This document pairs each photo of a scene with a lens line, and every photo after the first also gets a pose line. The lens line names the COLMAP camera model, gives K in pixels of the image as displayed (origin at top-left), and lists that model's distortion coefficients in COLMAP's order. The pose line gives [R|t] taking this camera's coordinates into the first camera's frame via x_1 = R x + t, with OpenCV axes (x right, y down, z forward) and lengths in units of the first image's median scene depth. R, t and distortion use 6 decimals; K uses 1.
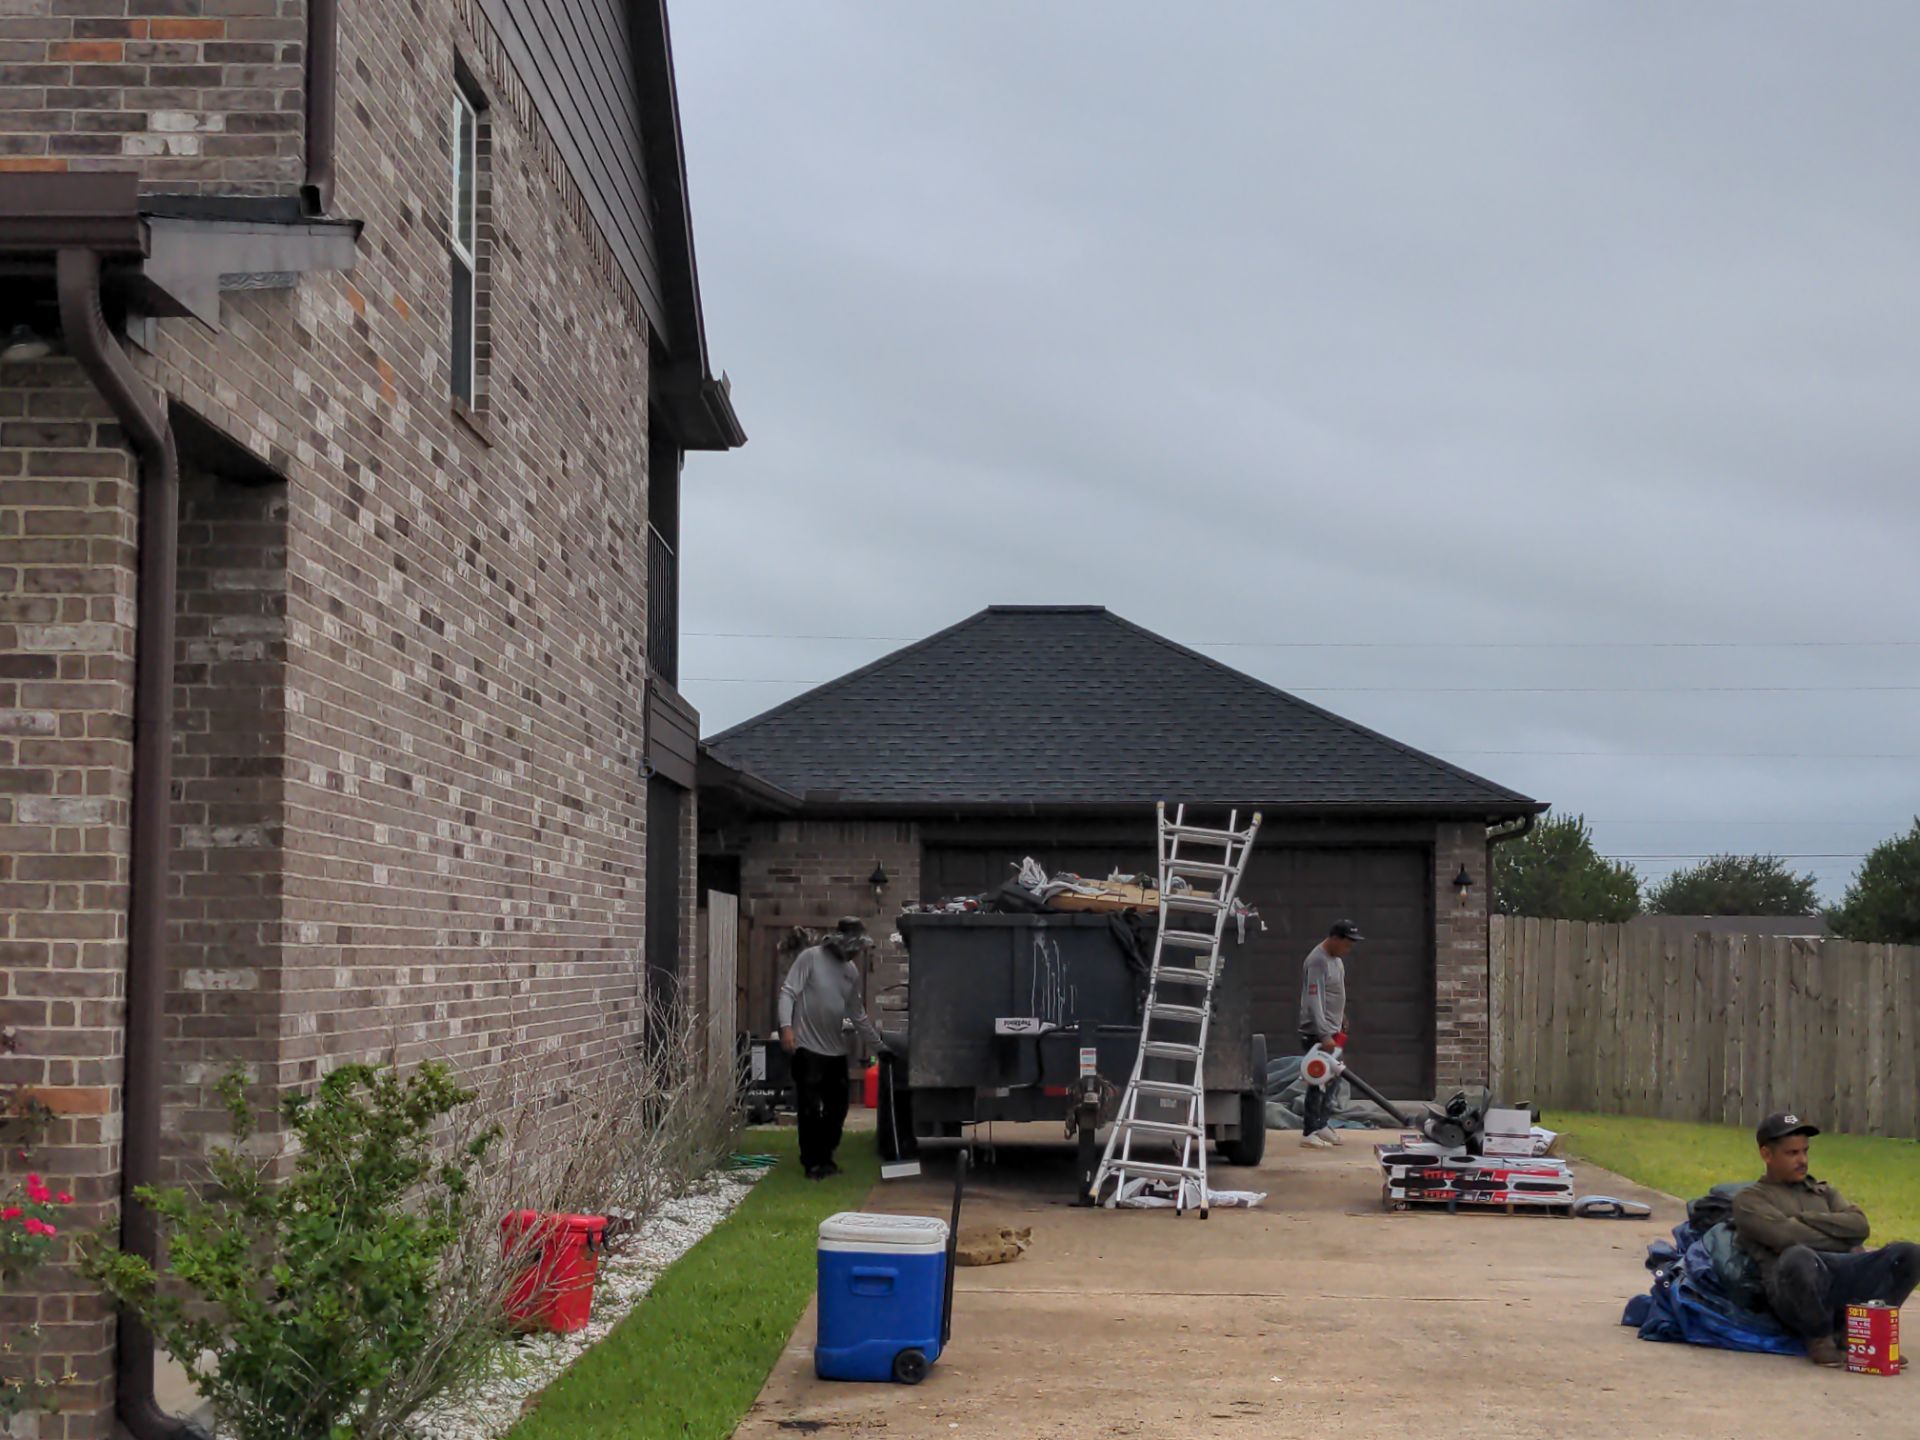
lens RADIAL K [[2803.7, 0, 977.0], [0, 2803.7, 804.2], [0, 0, 1]] dist [0.037152, 0.000000]
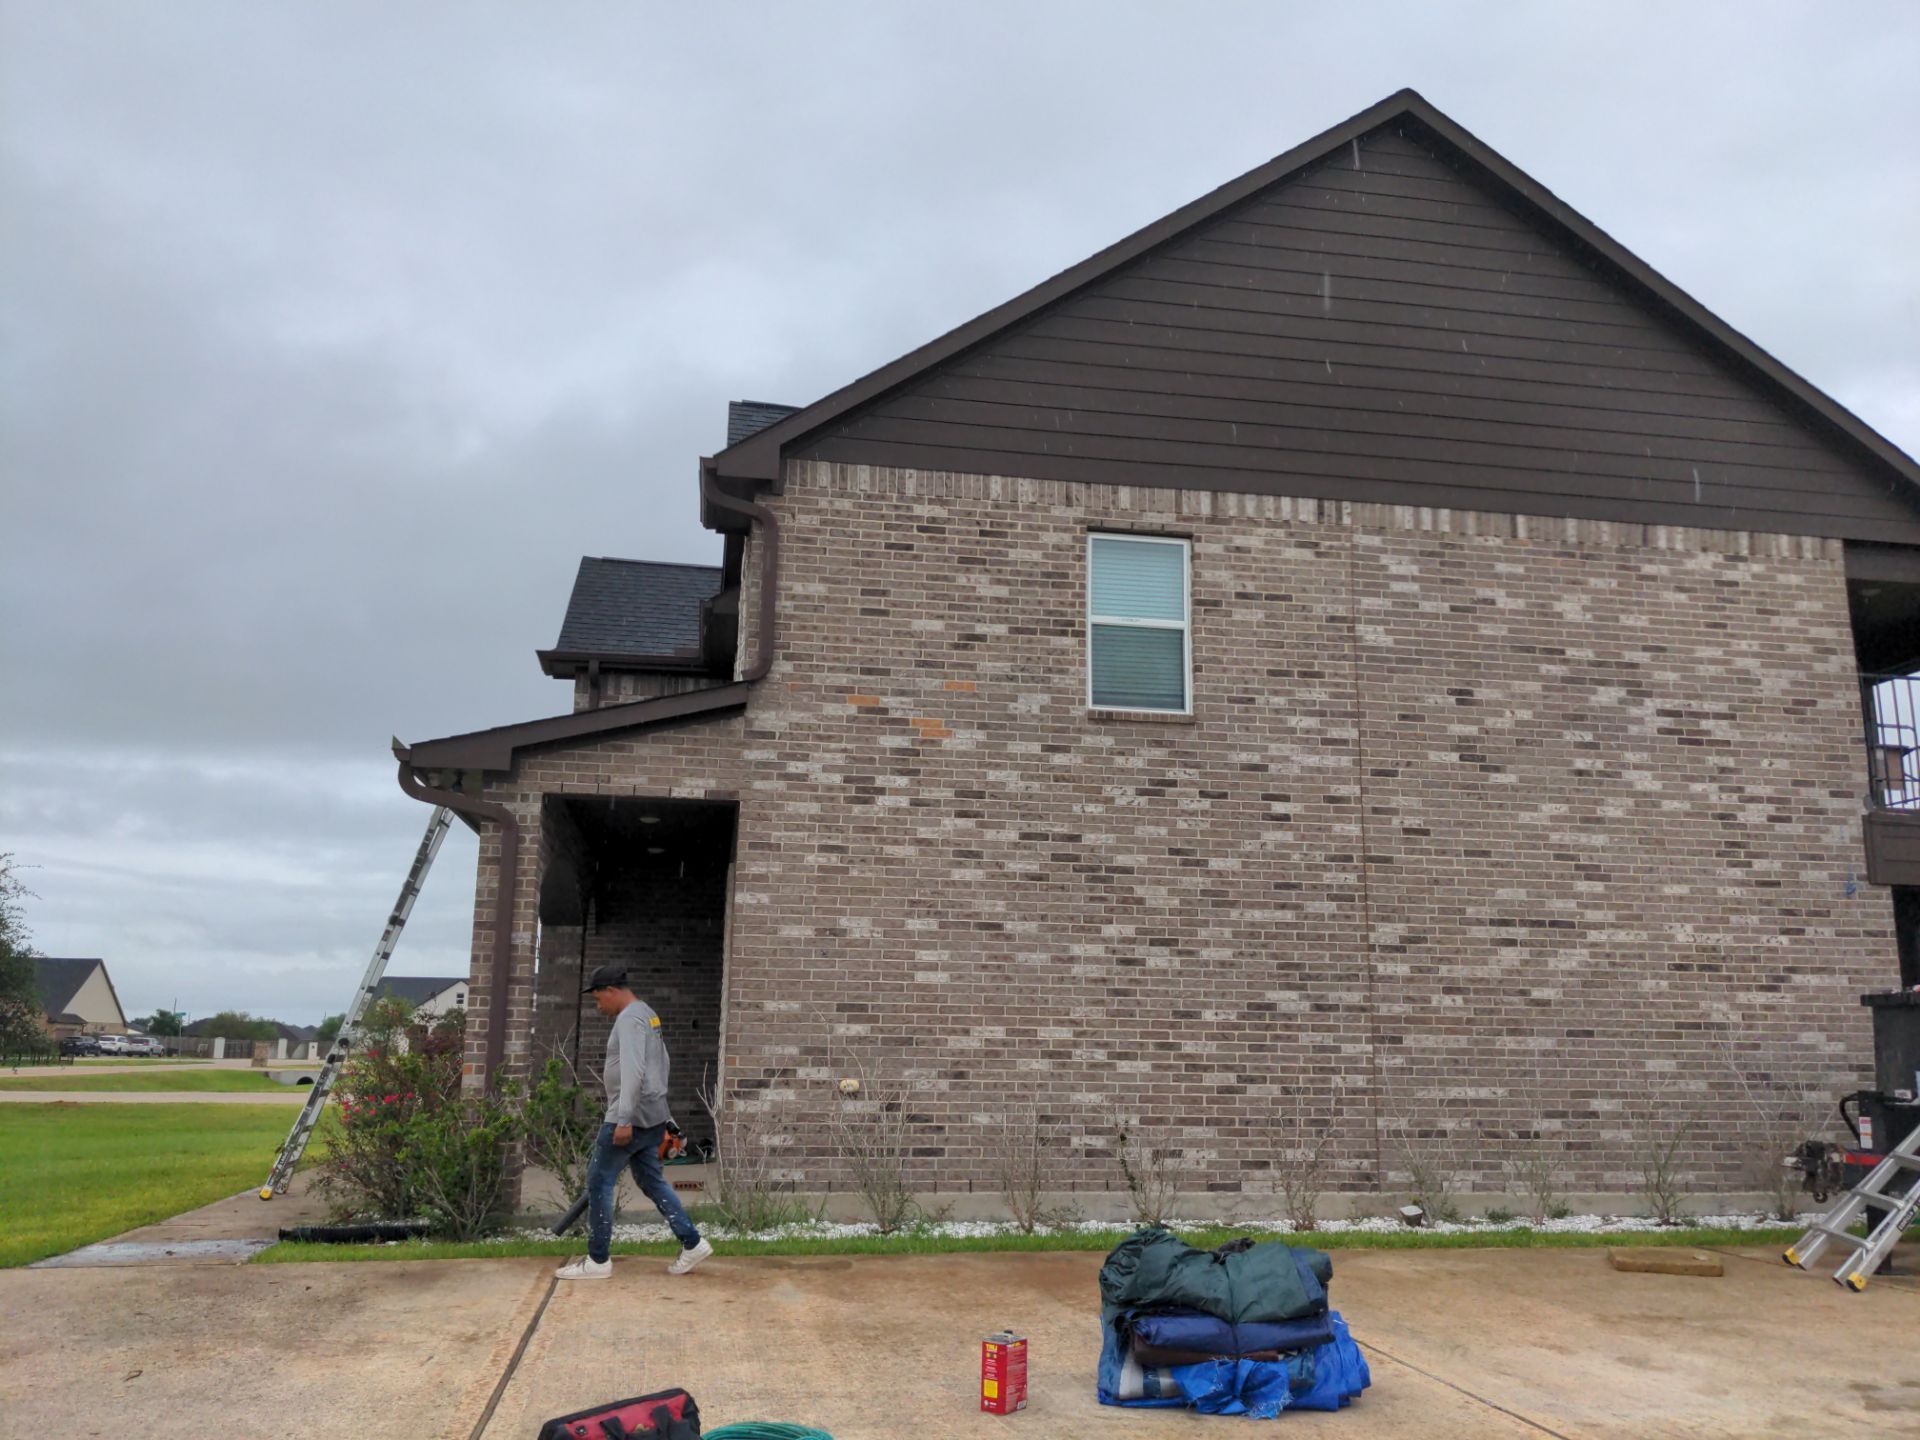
lens RADIAL K [[1514.2, 0, 951.7], [0, 1514.2, 716.8], [0, 0, 1]] dist [0.062156, -0.099202]
pose [[0.168290, -0.211099, -0.962868, 0.690178], [0.039015, 0.977461, -0.207479, 0.055291], [0.984965, -0.002650, 0.172733, 0.683970]]
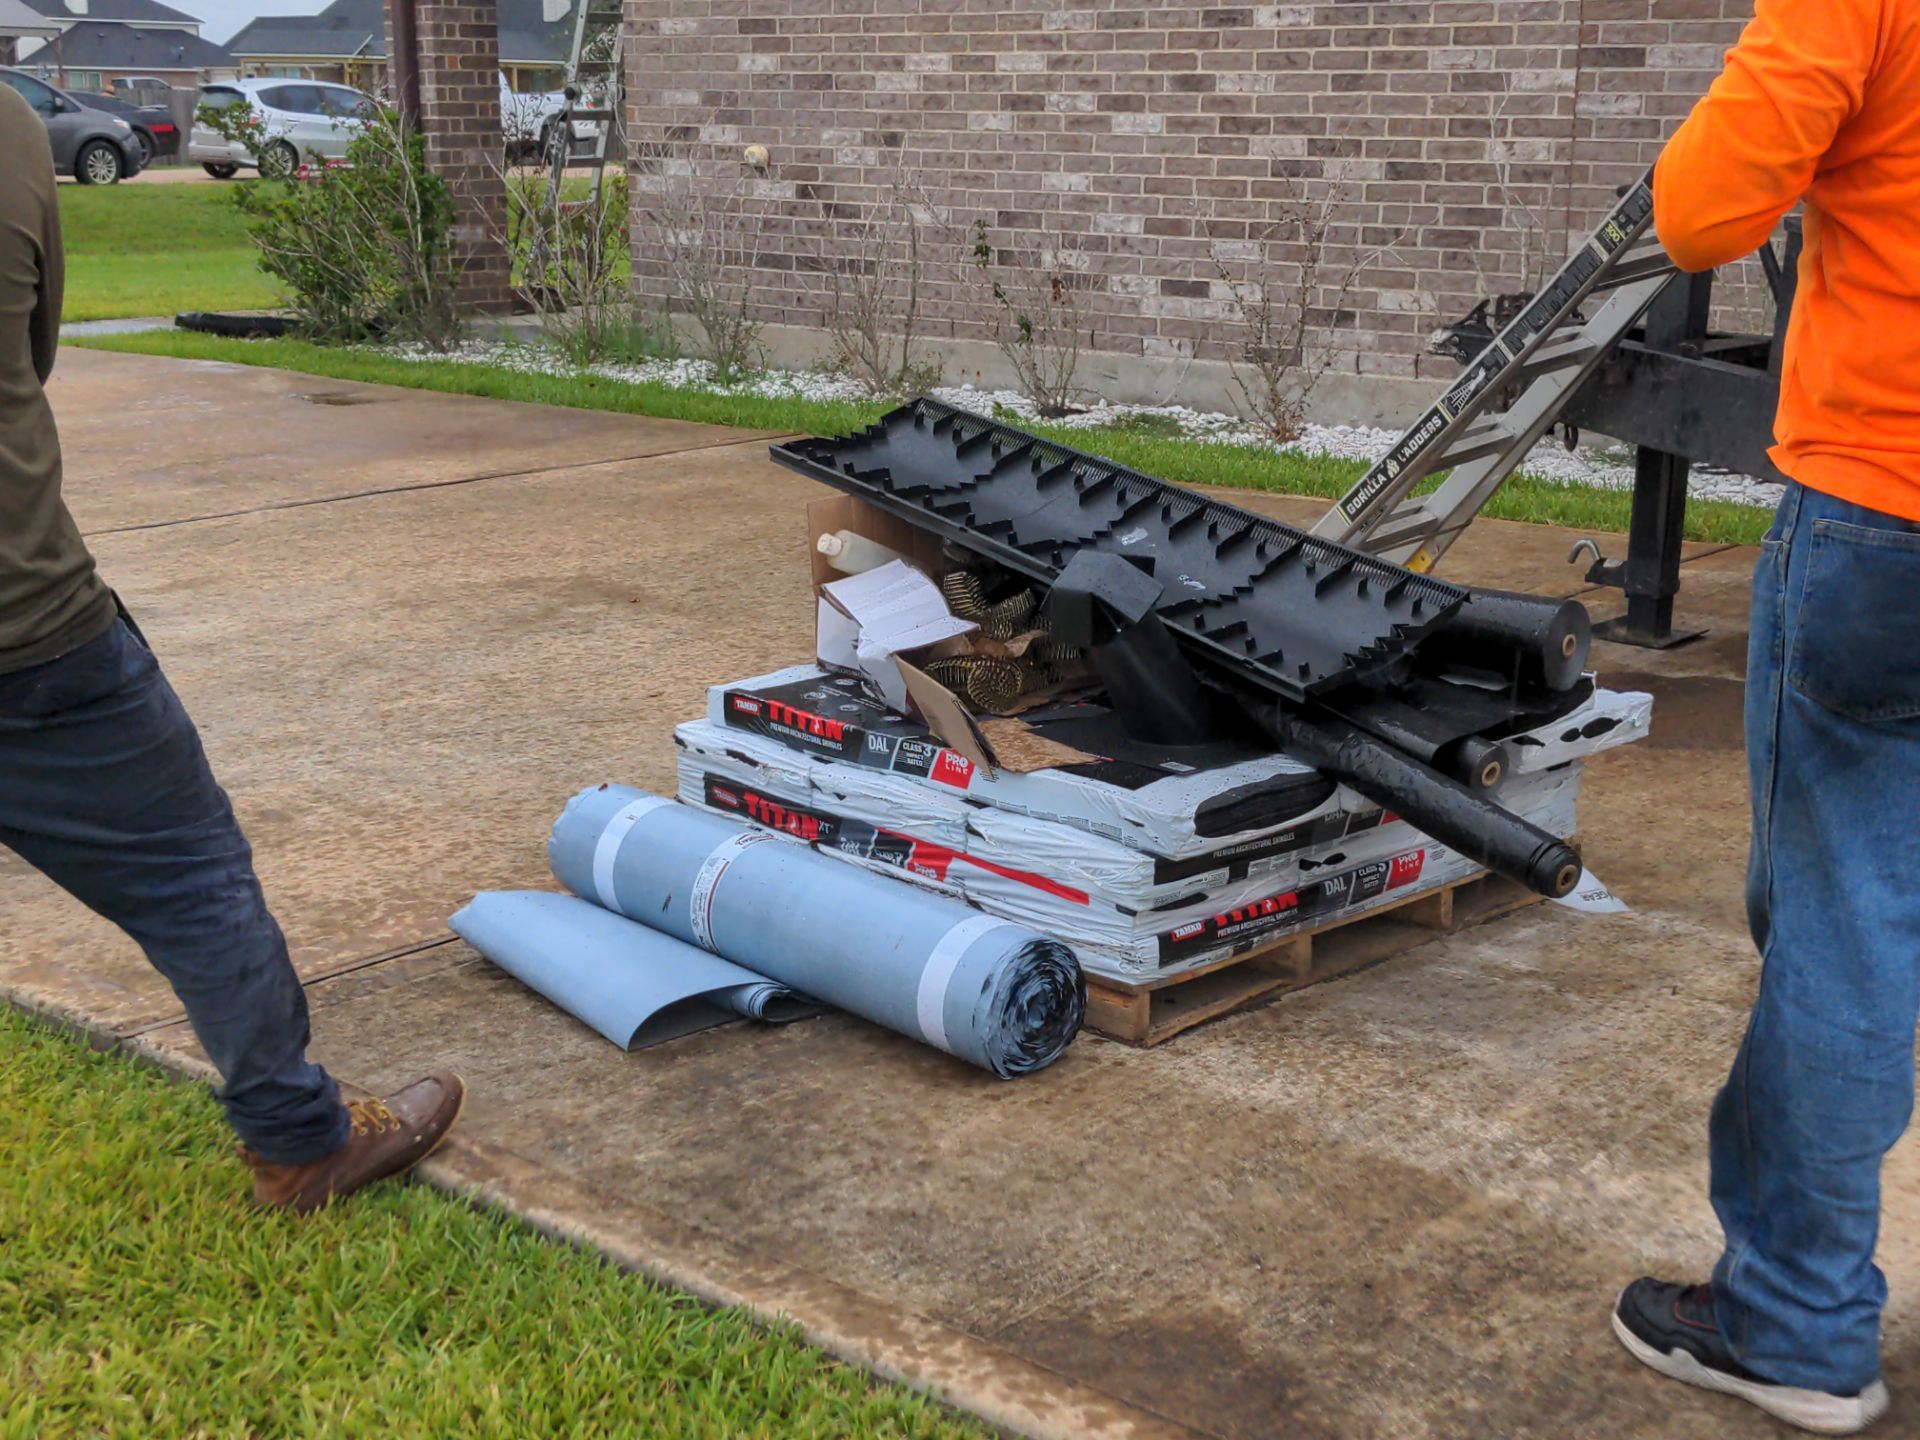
lens RADIAL K [[2491.9, 0, 998.4], [0, 2491.9, 807.7], [0, 0, 1]] dist [0.047623, 0.000000]
pose [[-0.643354, 0.199222, -0.739193, 0.453146], [0.031690, 0.971650, 0.234292, 0.097041], [0.764912, 0.127308, -0.631428, 1.408494]]
